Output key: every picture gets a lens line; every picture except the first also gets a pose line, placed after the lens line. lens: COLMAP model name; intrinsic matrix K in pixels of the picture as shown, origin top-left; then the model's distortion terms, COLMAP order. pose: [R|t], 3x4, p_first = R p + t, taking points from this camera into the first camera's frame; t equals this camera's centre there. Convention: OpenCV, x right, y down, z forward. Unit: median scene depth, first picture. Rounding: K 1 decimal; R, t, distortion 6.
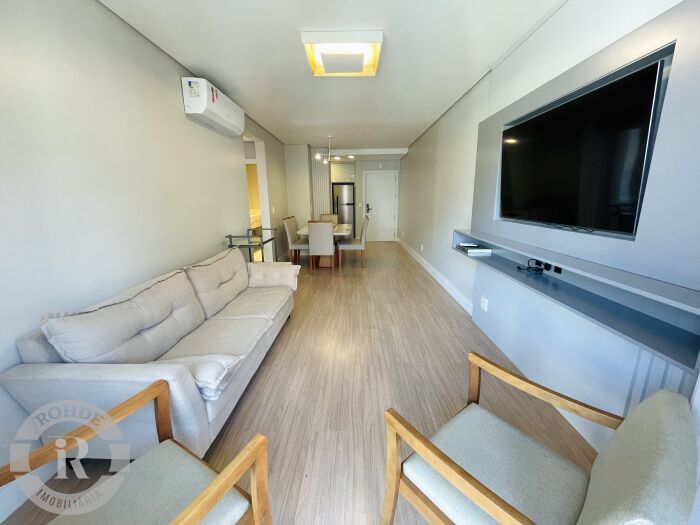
lens RADIAL K [[282.6, 0, 349.2], [0, 282.6, 261.1], [0, 0, 1]] dist [-0.002274, 0.001063]
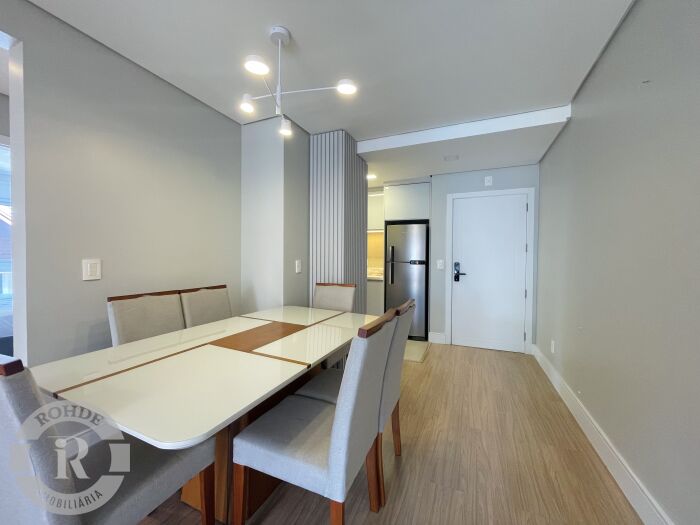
lens RADIAL K [[282.6, 0, 353.3], [0, 282.6, 262.9], [0, 0, 1]] dist [-0.002274, 0.001063]
pose [[0.921413, 0.035105, -0.386996, 0.087957], [-0.106797, 0.980437, -0.165340, -0.108057], [0.373621, 0.193677, 0.907136, 0.518116]]
